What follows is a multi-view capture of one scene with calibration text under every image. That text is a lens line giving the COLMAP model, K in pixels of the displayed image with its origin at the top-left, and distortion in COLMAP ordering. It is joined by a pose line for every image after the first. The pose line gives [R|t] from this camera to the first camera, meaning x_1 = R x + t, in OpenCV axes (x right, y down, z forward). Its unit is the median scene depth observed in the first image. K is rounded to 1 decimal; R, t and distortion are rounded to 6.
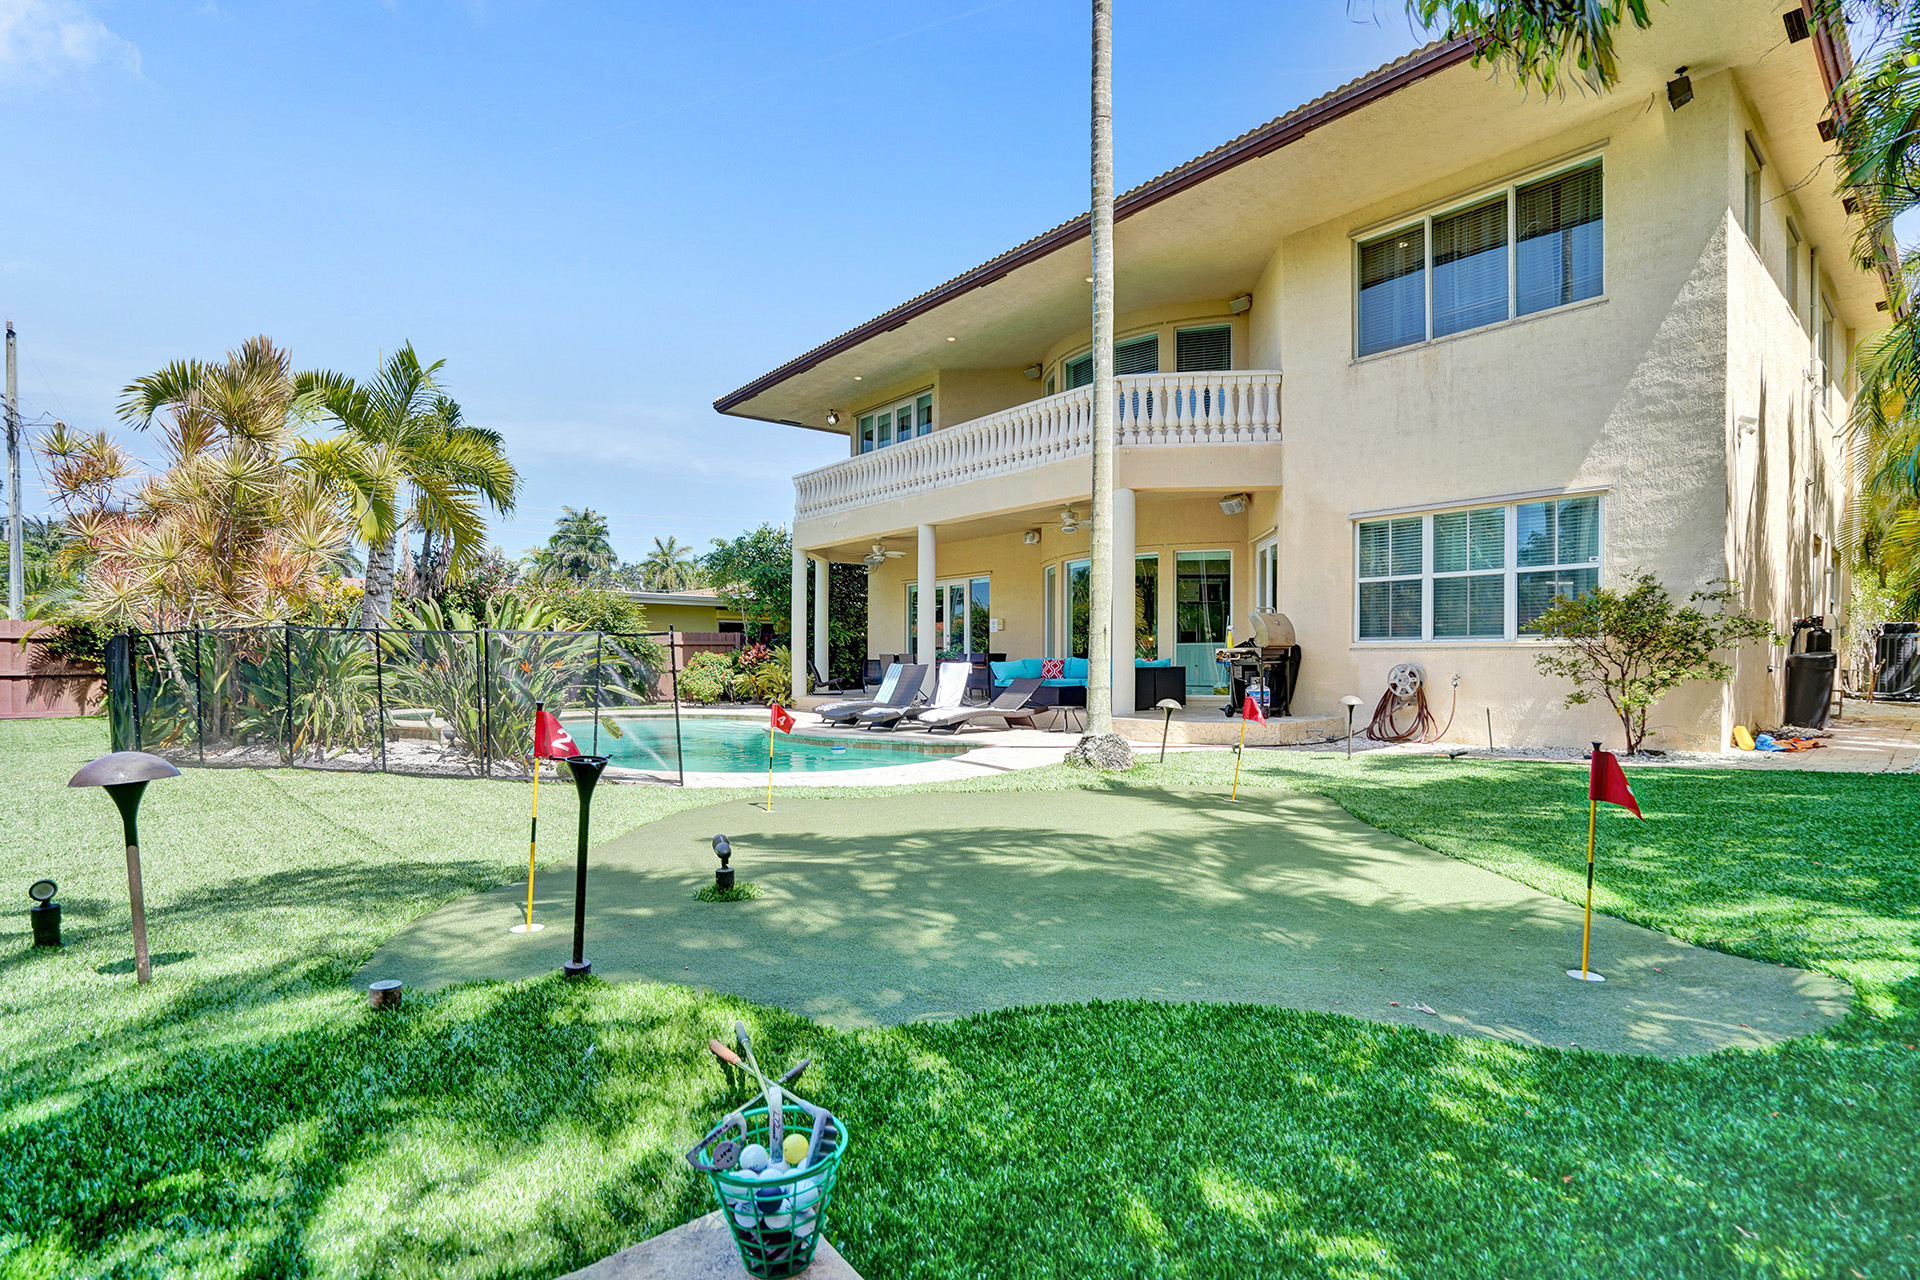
lens RADIAL K [[929.9, 0, 957.9], [0, 929.9, 662.9], [0, 0, 1]] dist [-0.000530, -0.000028]
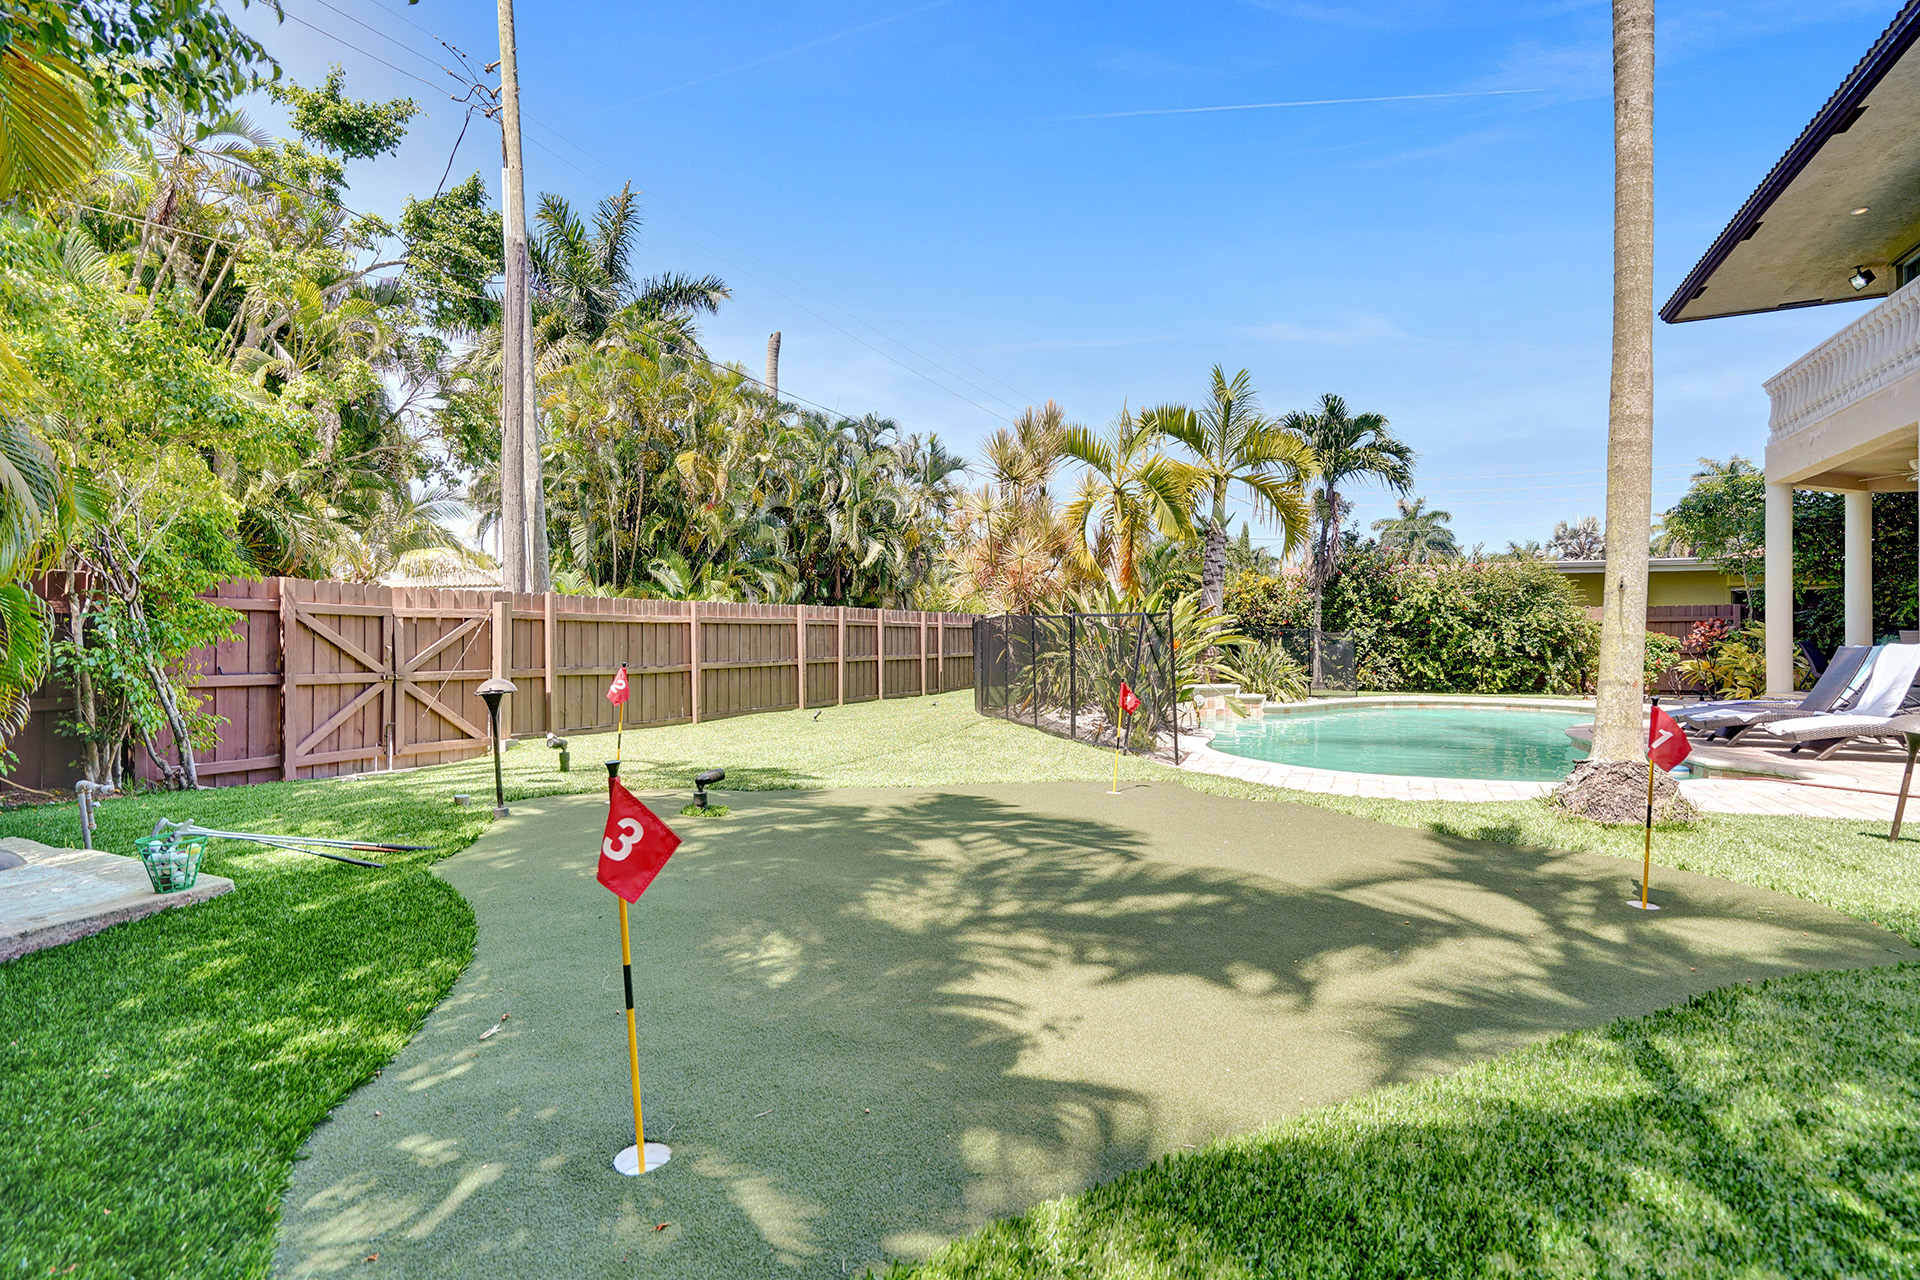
lens RADIAL K [[939.0, 0, 960.0], [0, 939.0, 640.0], [0, 0, 1]] dist [-0.002462, -0.000490]
pose [[0.436301, -0.001925, -0.899799, 1.183776], [-0.003811, 0.999985, -0.003988, 0.009749], [0.899793, 0.005169, 0.436287, 0.791873]]
